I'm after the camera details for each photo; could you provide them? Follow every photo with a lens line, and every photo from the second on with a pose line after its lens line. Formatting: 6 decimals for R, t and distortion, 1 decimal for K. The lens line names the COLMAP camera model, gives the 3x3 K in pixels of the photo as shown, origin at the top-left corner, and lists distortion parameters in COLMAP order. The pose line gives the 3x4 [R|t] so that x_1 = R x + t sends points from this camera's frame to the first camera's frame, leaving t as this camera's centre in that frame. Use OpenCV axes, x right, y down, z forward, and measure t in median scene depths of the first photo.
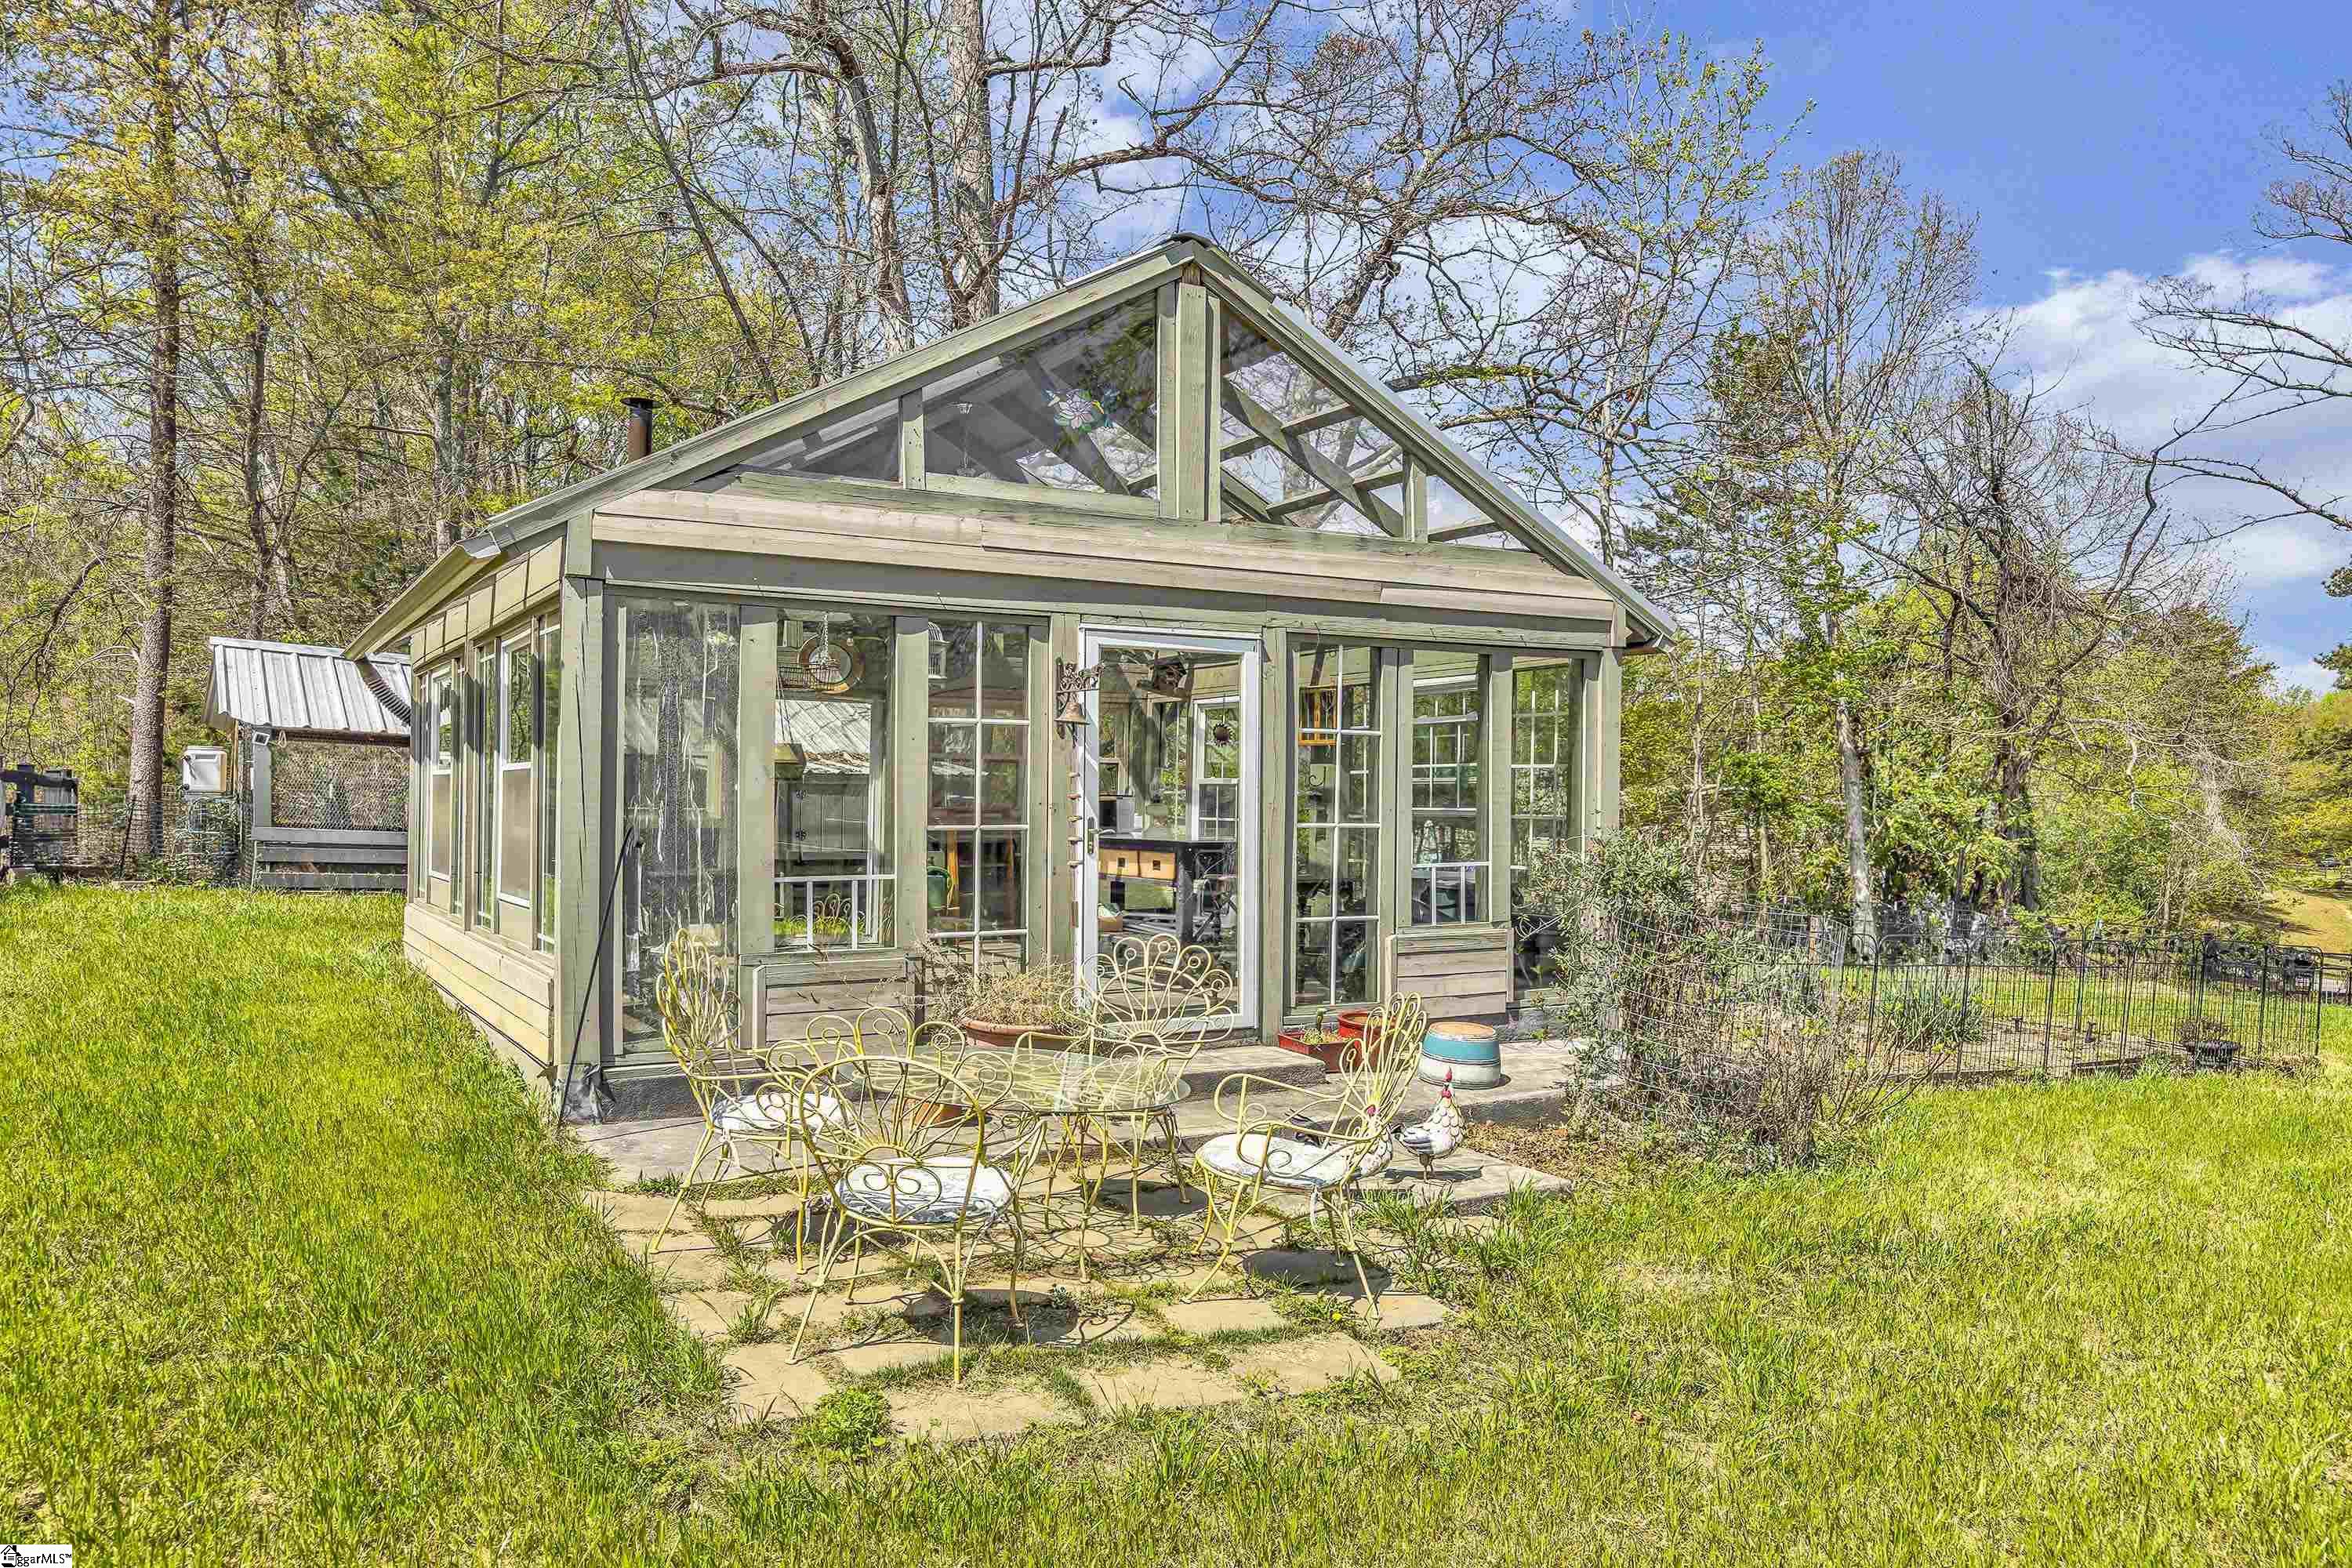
lens RADIAL K [[1624.2, 0, 1178.7], [0, 1624.2, 789.5], [0, 0, 1]] dist [0.006127, 0.001884]
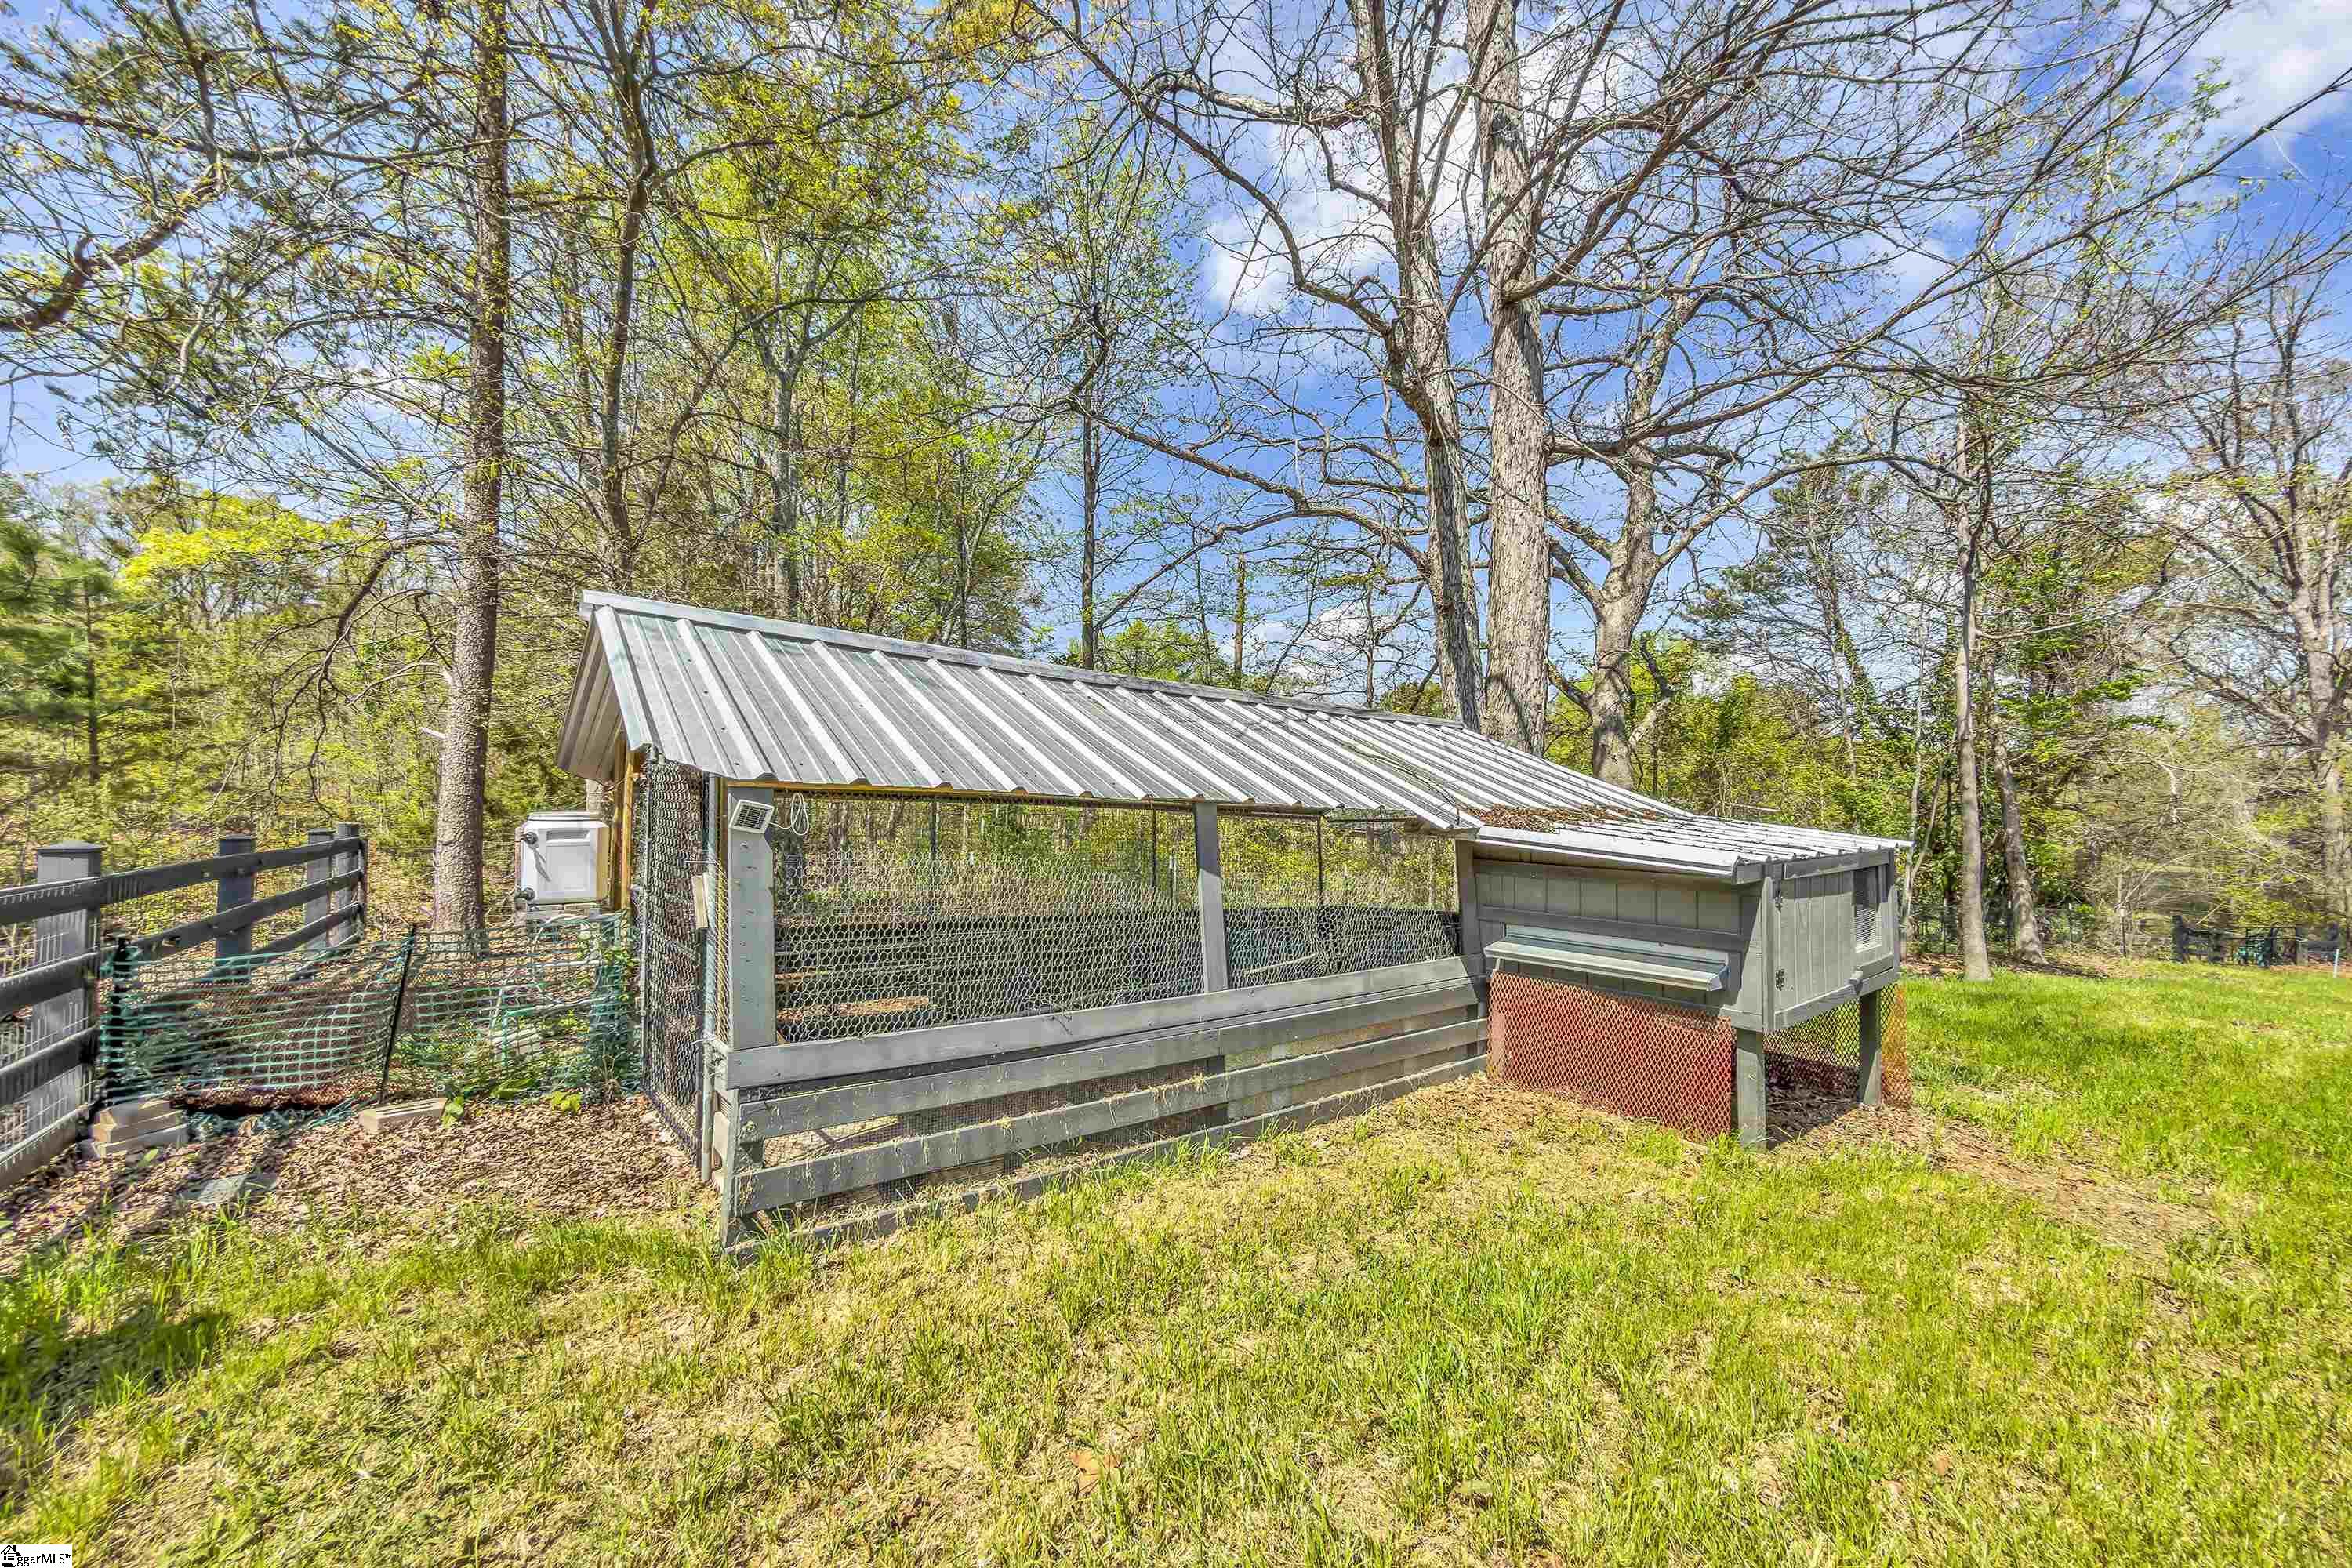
lens RADIAL K [[928.6, 0, 1171.5], [0, 928.6, 781.0], [0, 0, 1]] dist [-0.000313, -0.000001]
pose [[0.997020, -0.002621, 0.077093, -0.448686], [0.003896, 0.999858, -0.016392, -0.032957], [-0.077039, 0.016644, 0.996889, 0.722915]]
